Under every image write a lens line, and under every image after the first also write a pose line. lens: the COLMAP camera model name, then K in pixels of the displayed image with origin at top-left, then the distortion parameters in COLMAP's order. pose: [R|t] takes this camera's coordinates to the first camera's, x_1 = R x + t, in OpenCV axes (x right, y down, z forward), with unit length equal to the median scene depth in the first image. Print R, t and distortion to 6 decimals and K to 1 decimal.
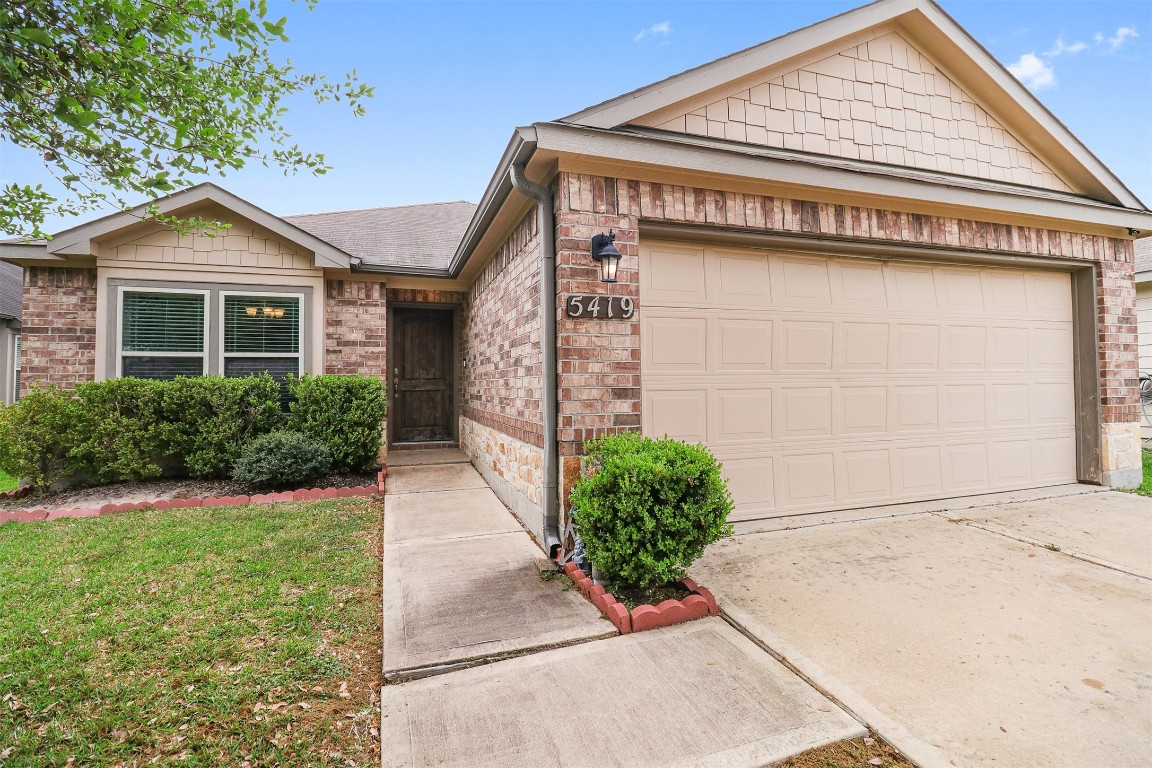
lens RADIAL K [[537.6, 0, 575.7], [0, 537.6, 372.7], [0, 0, 1]] dist [-0.013293, -0.000504]
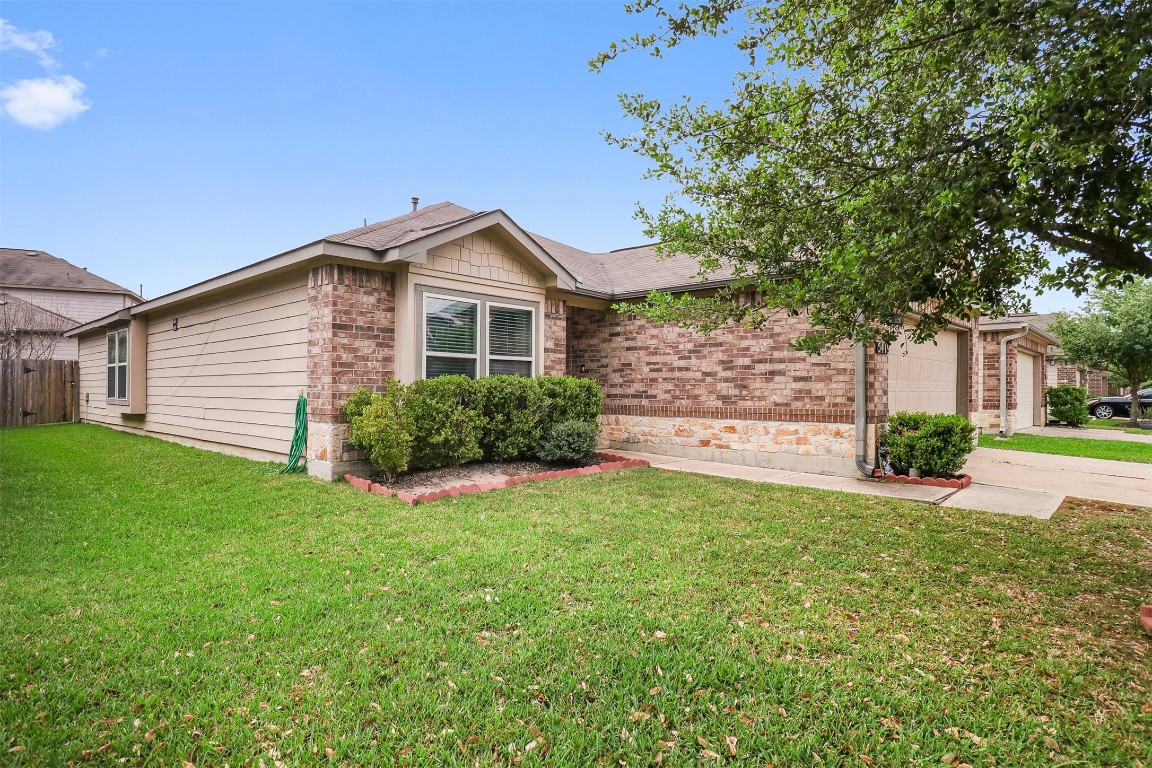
lens RADIAL K [[626.9, 0, 573.8], [0, 626.9, 384.4], [0, 0, 1]] dist [0.002961, 0.000122]
pose [[0.880808, 0.018783, 0.473100, -1.179760], [-0.023948, 0.999701, 0.004896, 0.015026], [-0.472867, -0.015642, 0.880995, -0.291014]]
